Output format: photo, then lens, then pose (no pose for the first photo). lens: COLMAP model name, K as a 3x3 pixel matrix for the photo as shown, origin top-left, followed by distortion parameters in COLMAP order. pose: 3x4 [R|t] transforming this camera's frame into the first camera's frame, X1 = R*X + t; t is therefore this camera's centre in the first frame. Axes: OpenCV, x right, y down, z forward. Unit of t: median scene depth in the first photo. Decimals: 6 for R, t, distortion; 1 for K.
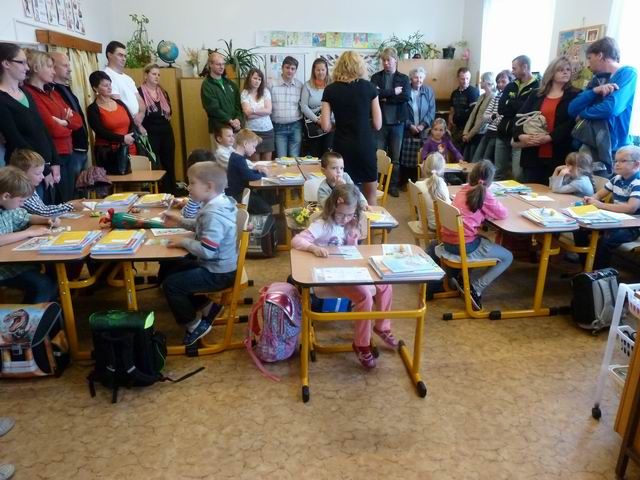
lens RADIAL K [[460.8, 0, 318.8], [0, 460.8, 240.9], [0, 0, 1]] dist [-0.019315, -0.000981]
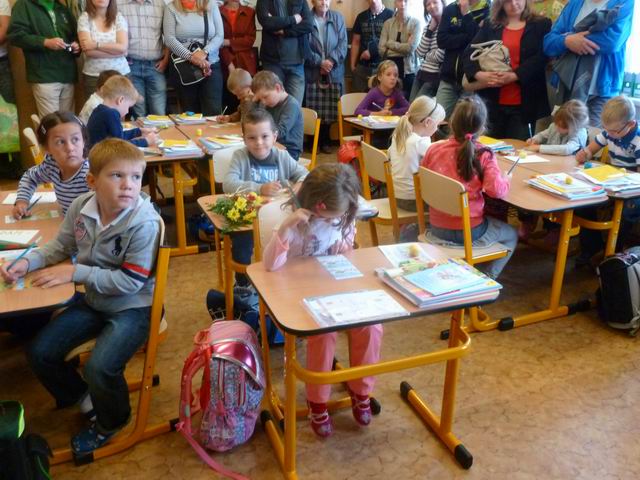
lens RADIAL K [[593.4, 0, 320.6], [0, 593.4, 242.0], [0, 0, 1]] dist [-0.010464, 0.000000]
pose [[0.963745, -0.088571, 0.251694, -0.133154], [0.078077, 0.995621, 0.051400, -0.041974], [-0.255145, -0.029885, 0.966441, 0.170499]]
